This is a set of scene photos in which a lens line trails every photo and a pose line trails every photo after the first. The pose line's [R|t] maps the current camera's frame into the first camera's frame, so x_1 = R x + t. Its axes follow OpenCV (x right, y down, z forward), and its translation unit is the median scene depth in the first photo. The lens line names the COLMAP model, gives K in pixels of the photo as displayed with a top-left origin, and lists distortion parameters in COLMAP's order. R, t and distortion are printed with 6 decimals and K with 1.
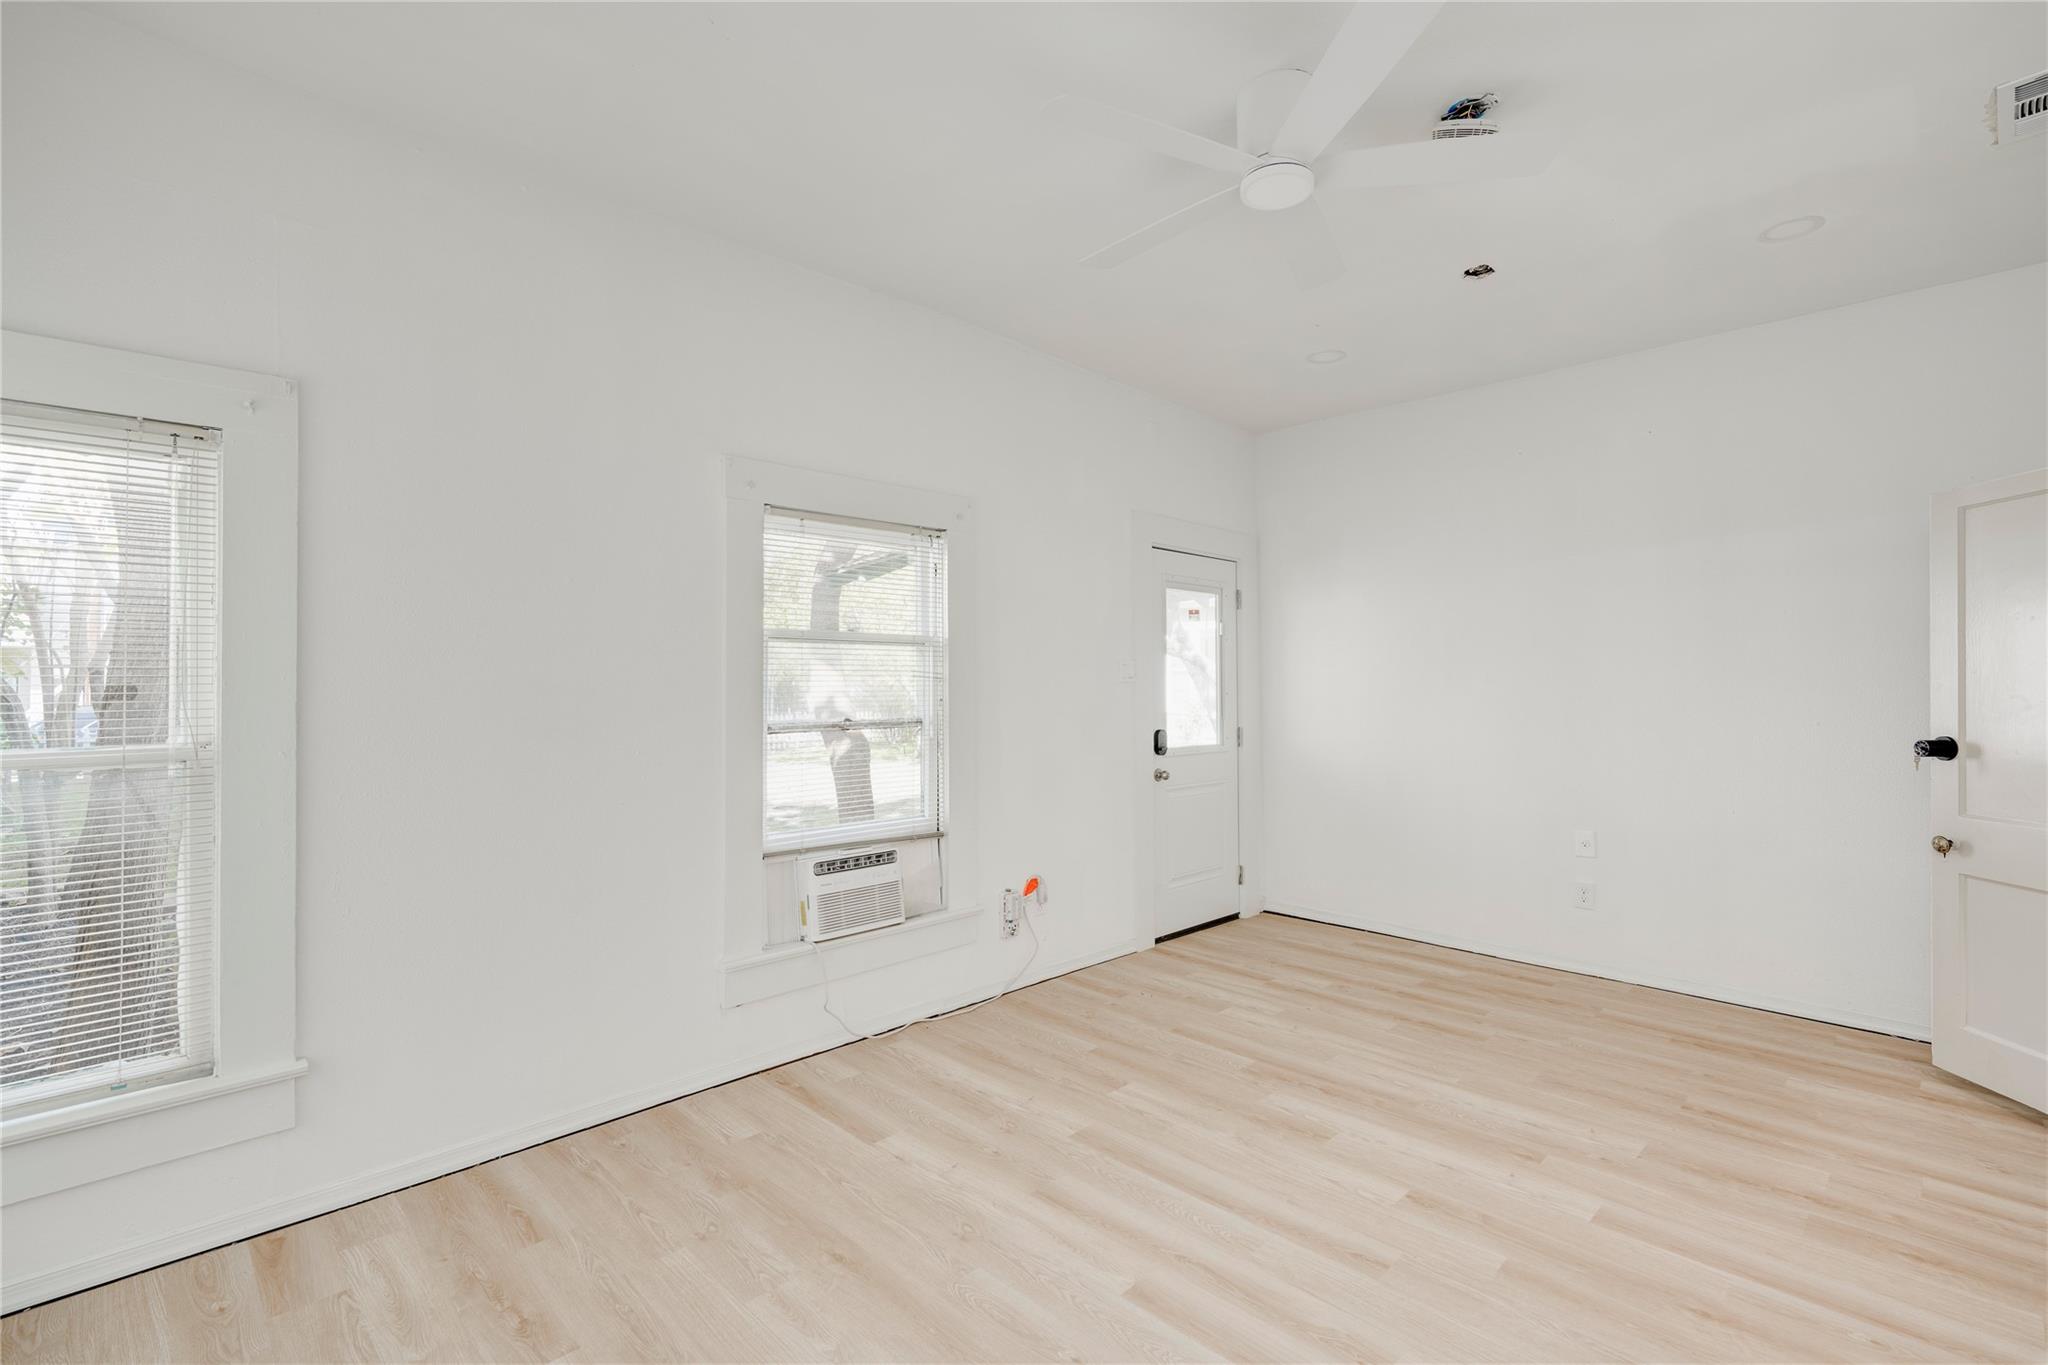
lens RADIAL K [[975.9, 0, 1024.0], [0, 975.9, 682.5], [0, 0, 1]] dist [-0.002803, -0.000255]
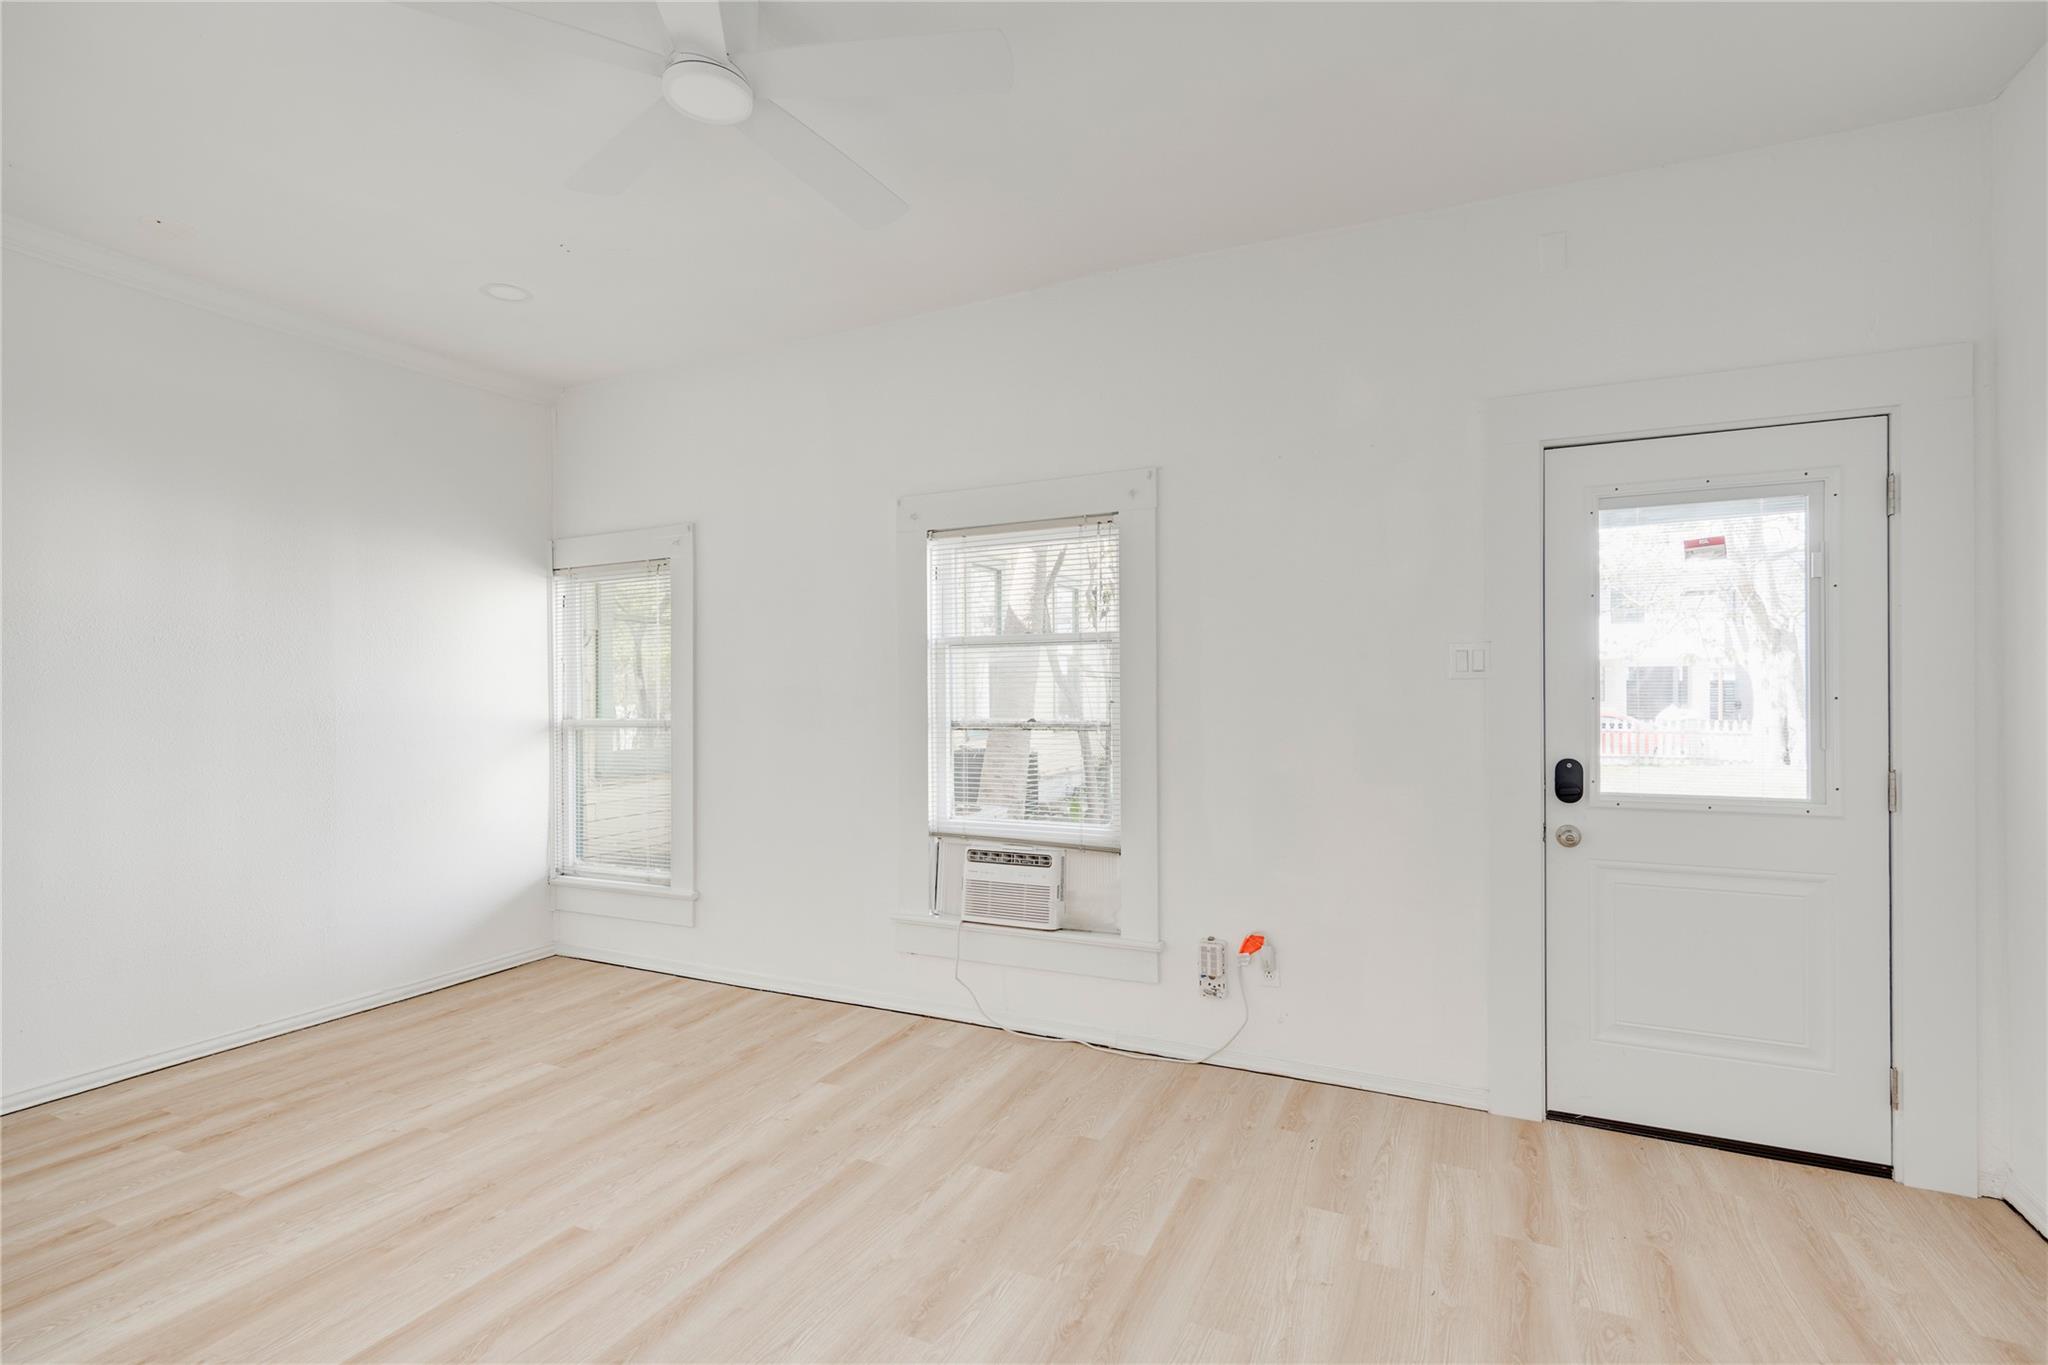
lens RADIAL K [[938.1, 0, 995.3], [0, 938.1, 699.7], [0, 0, 1]] dist [0.001003, -0.000210]
pose [[0.309464, 0.006411, -0.950890, 0.750996], [0.005563, 0.999948, 0.008553, 0.008155], [0.950895, -0.007936, 0.309412, 0.666227]]
